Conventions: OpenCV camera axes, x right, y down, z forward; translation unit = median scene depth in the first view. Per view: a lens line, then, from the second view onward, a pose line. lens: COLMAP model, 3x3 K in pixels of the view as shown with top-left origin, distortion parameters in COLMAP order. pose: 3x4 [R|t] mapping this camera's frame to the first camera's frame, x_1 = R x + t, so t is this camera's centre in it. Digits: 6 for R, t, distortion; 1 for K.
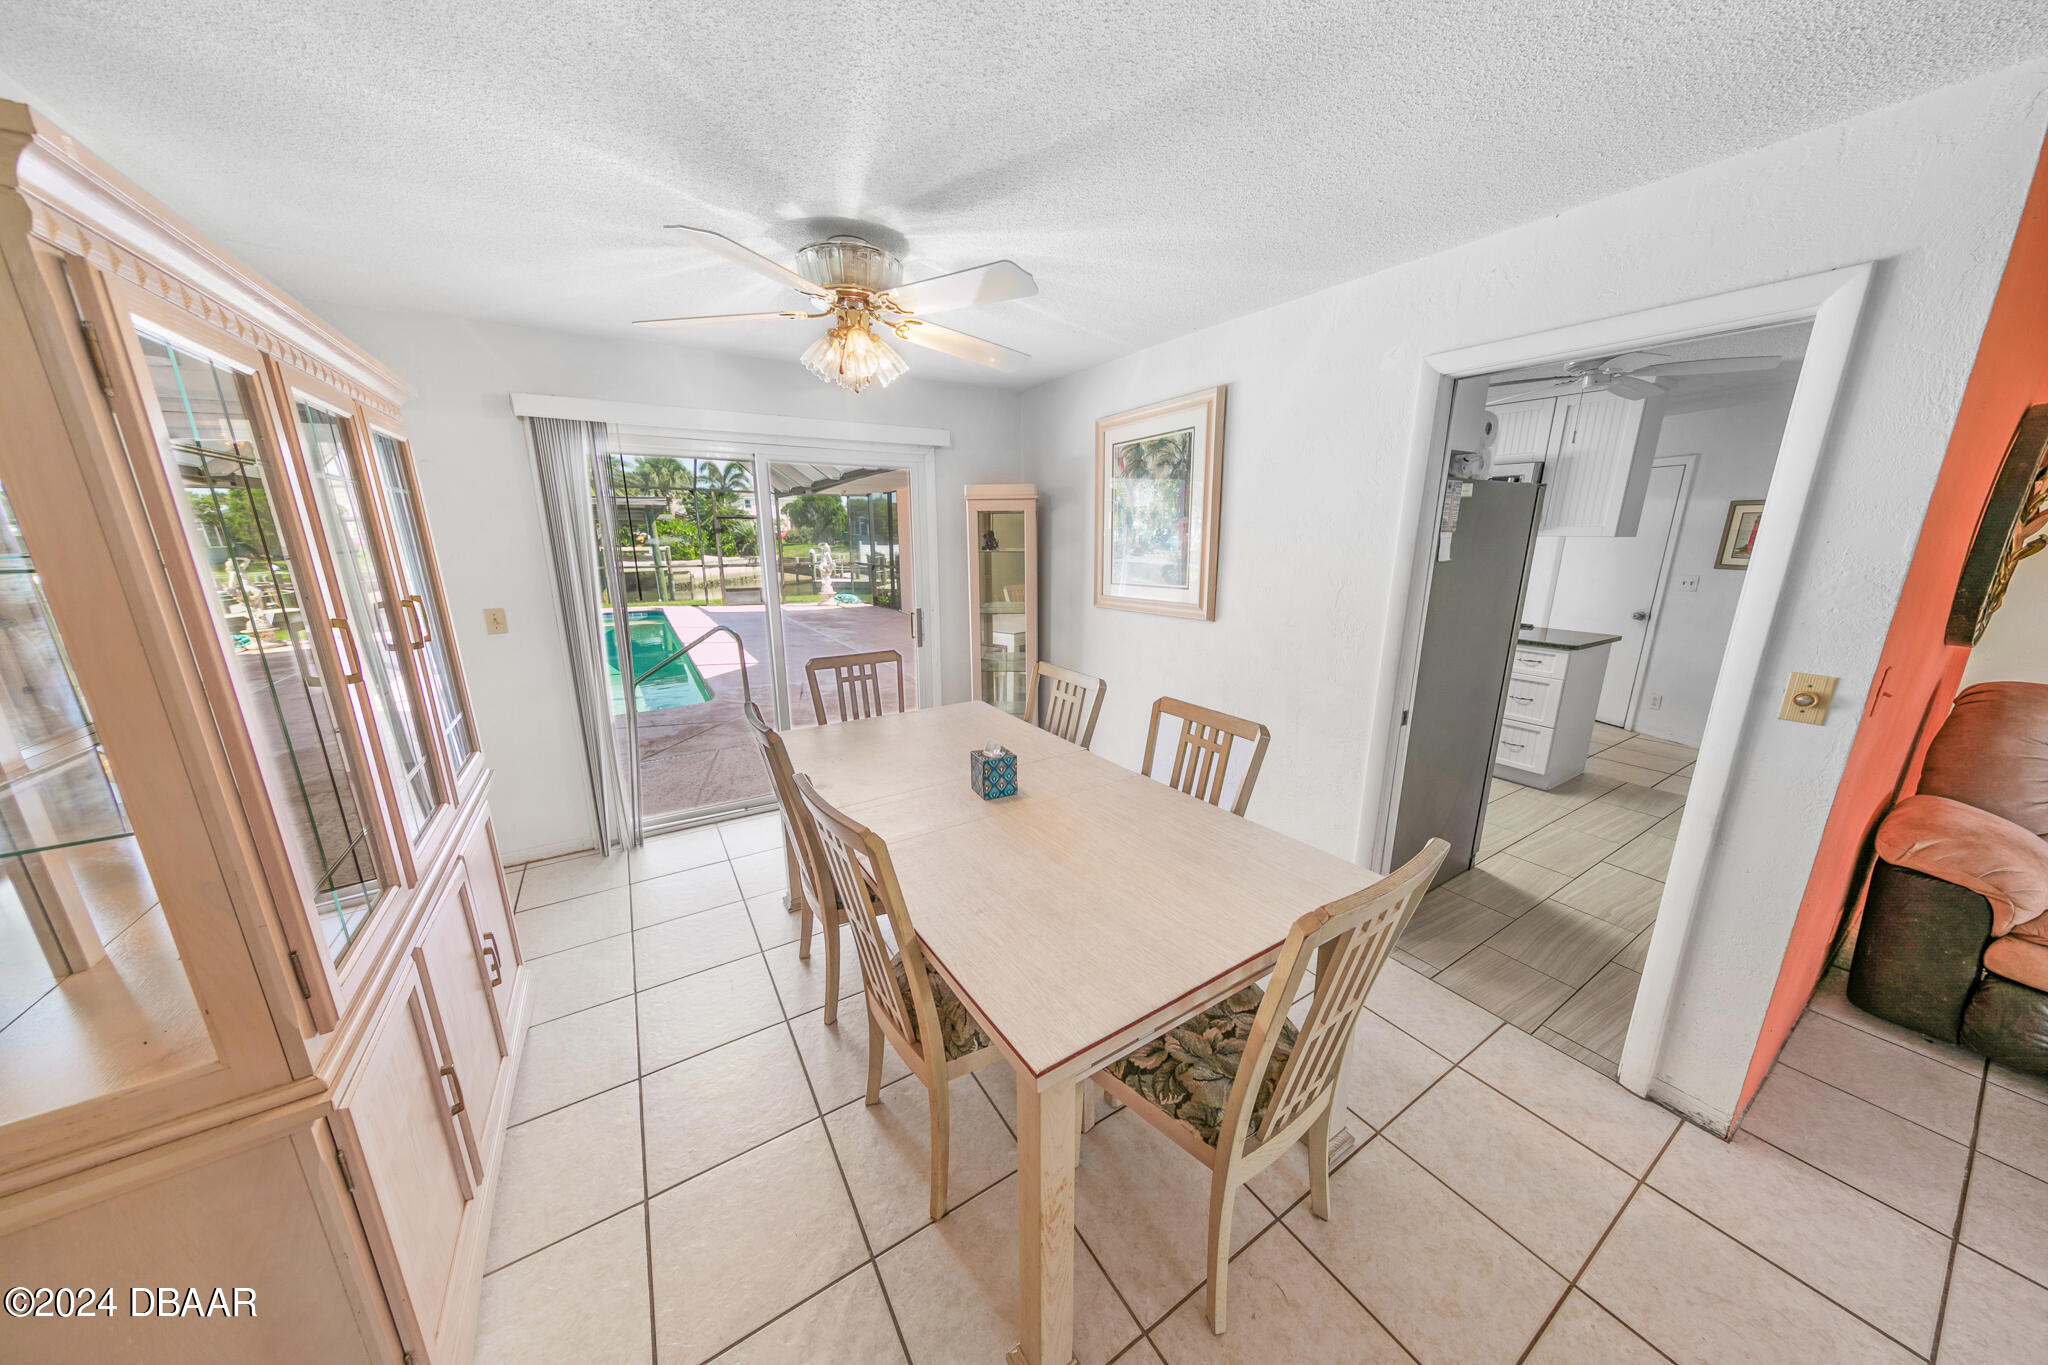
lens RADIAL K [[638.0, 0, 1015.6], [0, 638.0, 685.7], [0, 0, 1]] dist [0.000350, -0.000064]
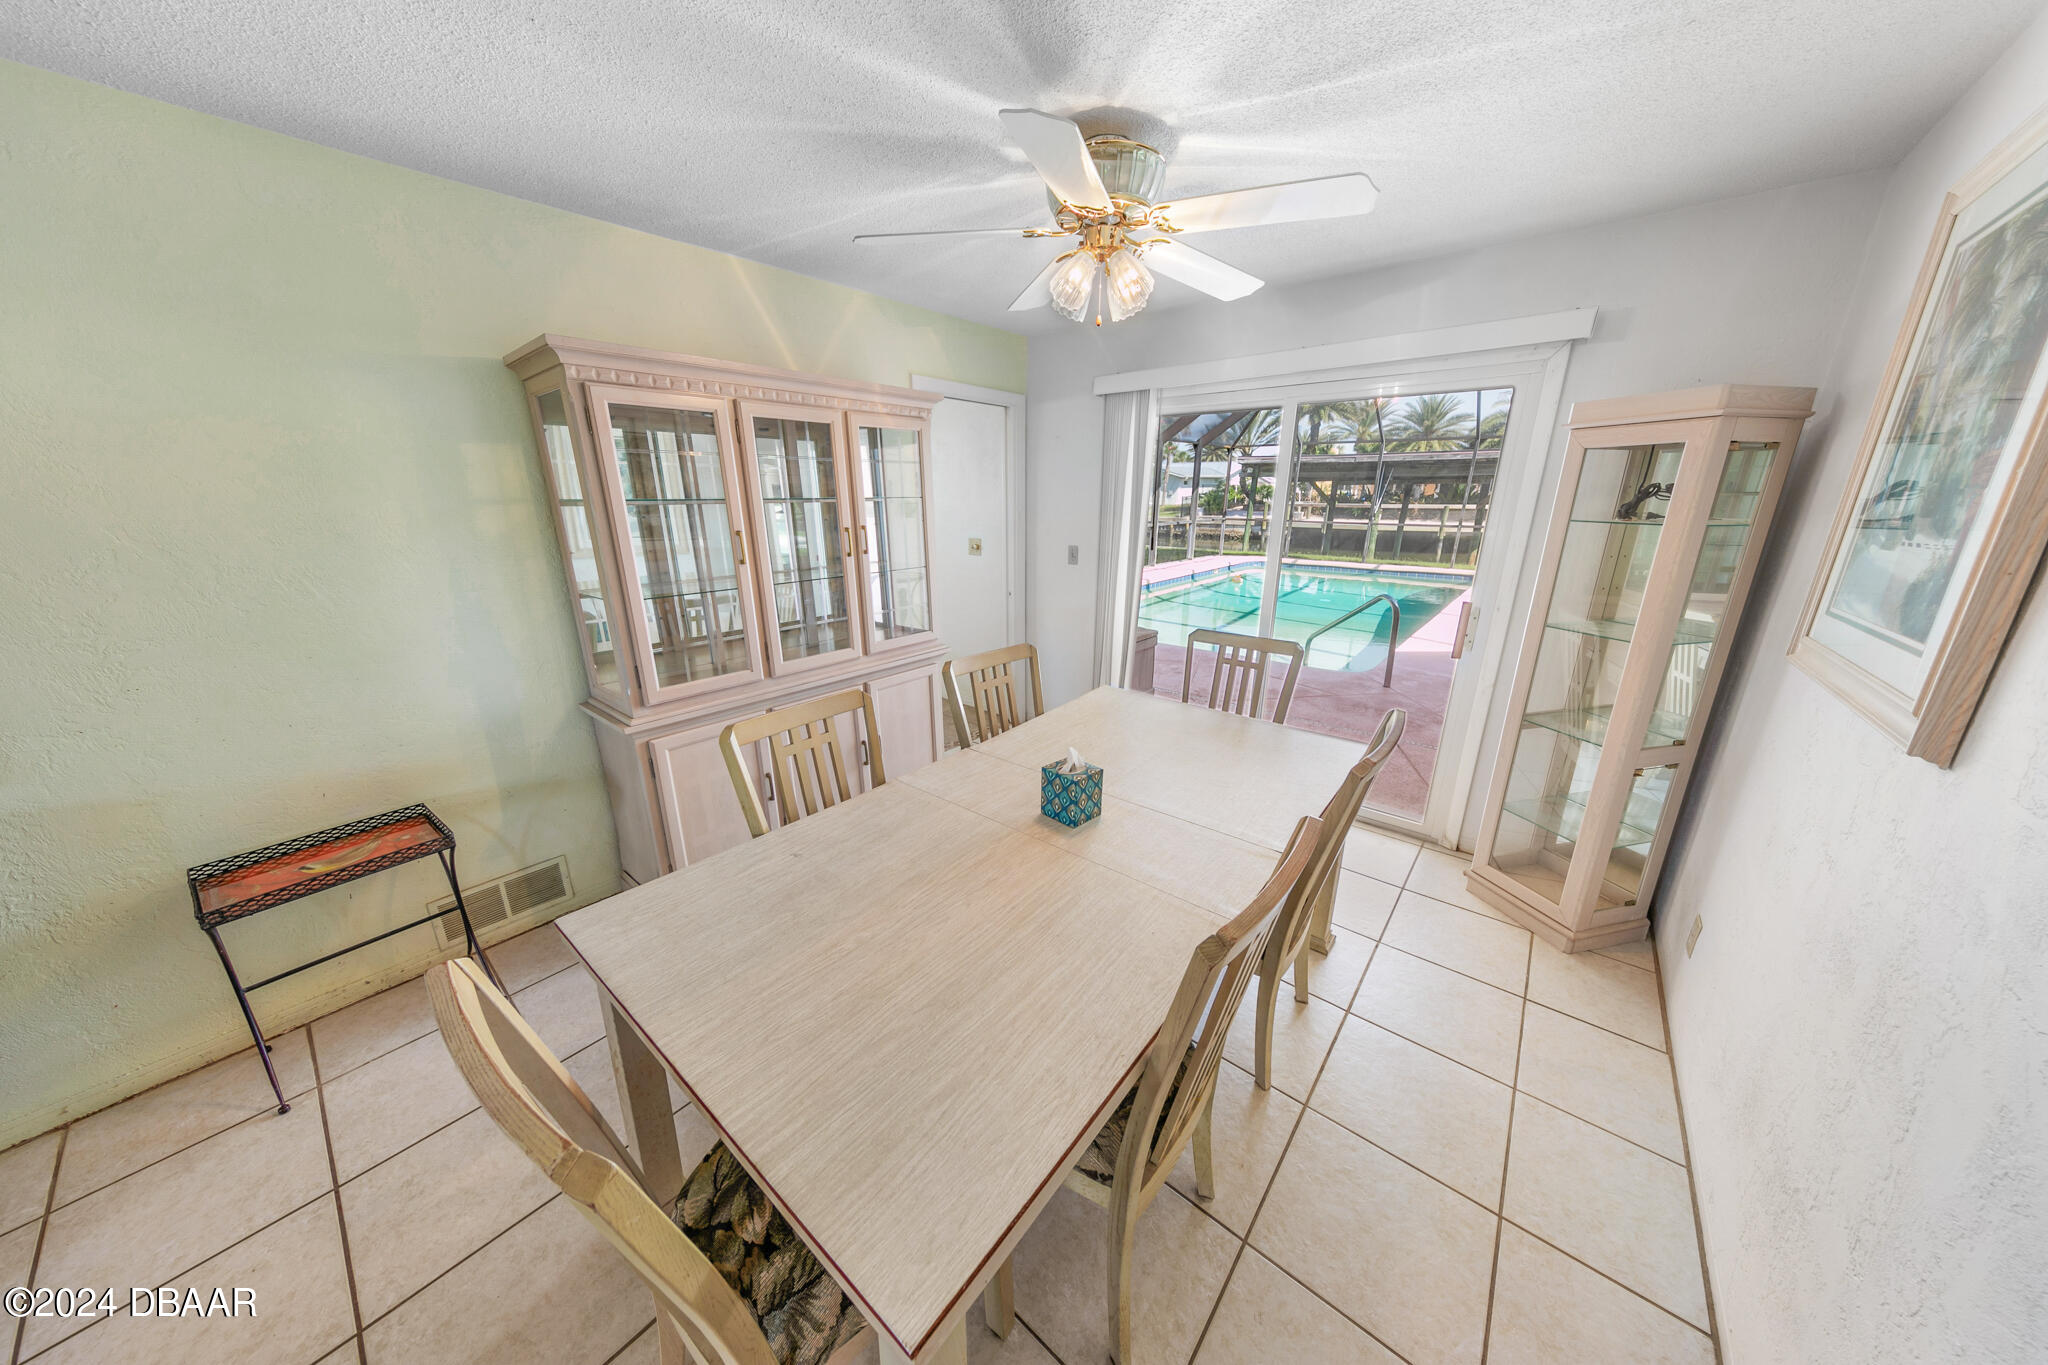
lens RADIAL K [[638.0, 0, 1015.6], [0, 638.0, 685.7], [0, 0, 1]] dist [0.000350, -0.000064]
pose [[0.317460, 0.279154, -0.906252, 0.441505], [-0.218530, 0.951501, 0.216541, -0.104262], [0.922748, 0.129300, 0.363067, 0.435778]]
